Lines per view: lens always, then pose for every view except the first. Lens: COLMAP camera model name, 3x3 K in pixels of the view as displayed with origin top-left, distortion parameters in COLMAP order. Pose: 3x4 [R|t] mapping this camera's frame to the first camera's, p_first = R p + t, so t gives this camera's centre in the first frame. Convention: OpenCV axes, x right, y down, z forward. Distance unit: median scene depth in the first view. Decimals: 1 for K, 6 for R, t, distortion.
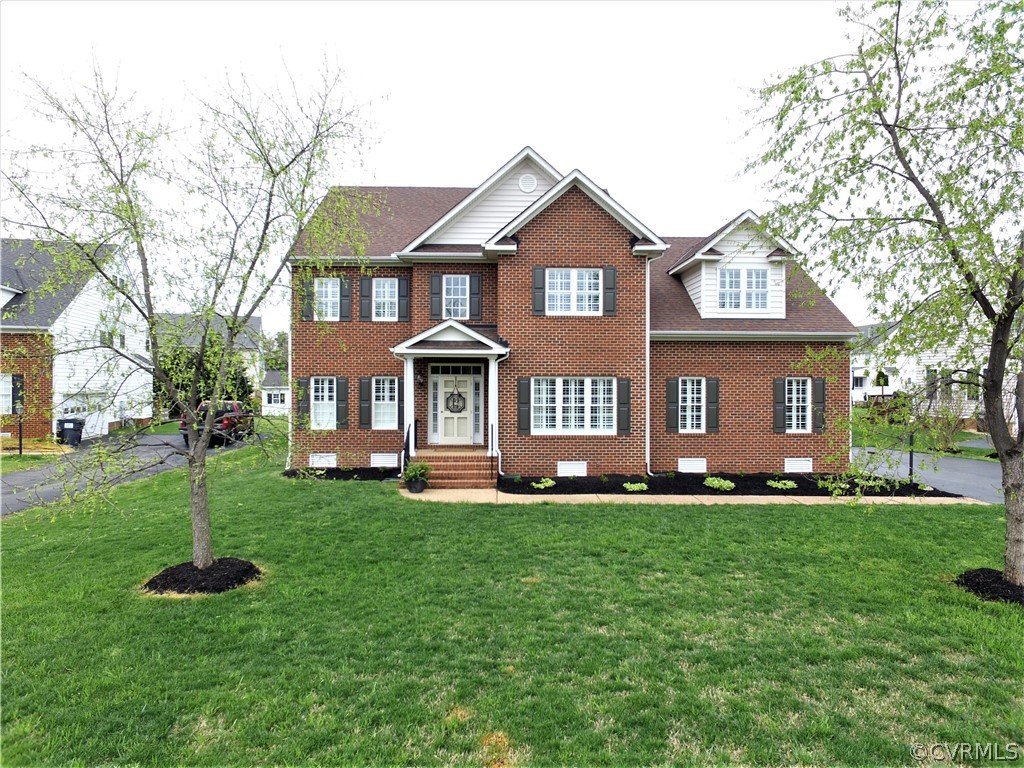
lens RADIAL K [[590.1, 0, 513.4], [0, 590.1, 379.7], [0, 0, 1]] dist [-0.000510, 0.002387]
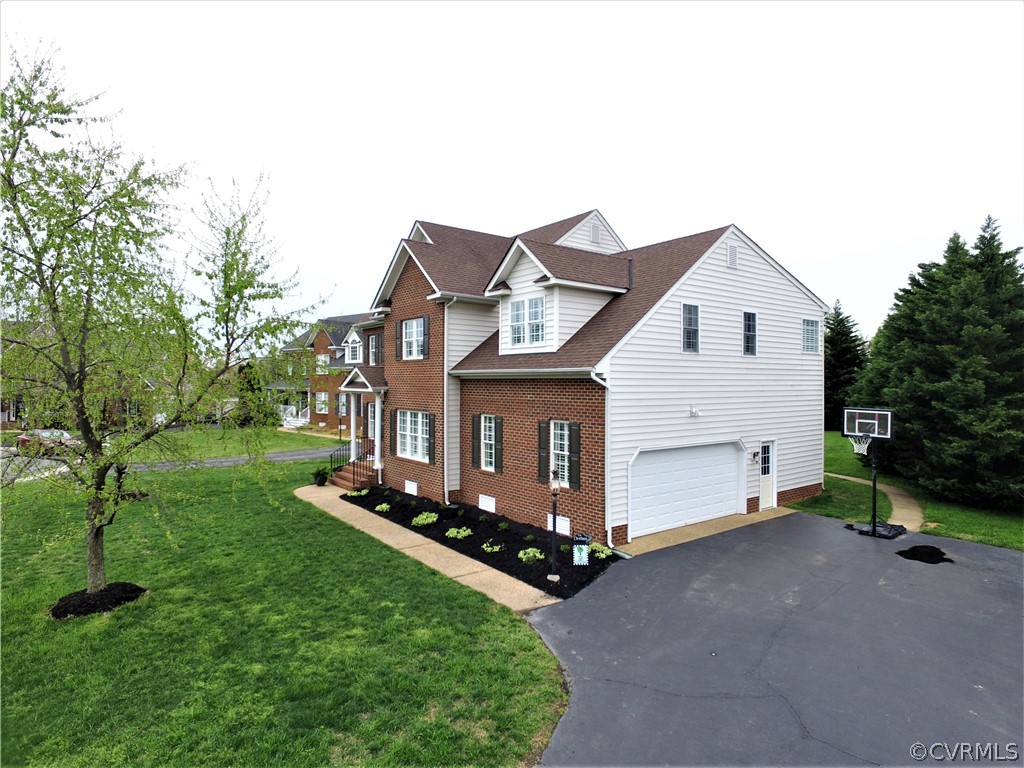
lens RADIAL K [[590.1, 0, 513.4], [0, 590.1, 379.7], [0, 0, 1]] dist [-0.000510, 0.002387]
pose [[0.582539, -0.006637, -0.812776, 1.189345], [-0.010572, 0.999820, -0.015742, -0.050587], [0.812734, 0.017763, 0.582364, 0.469286]]
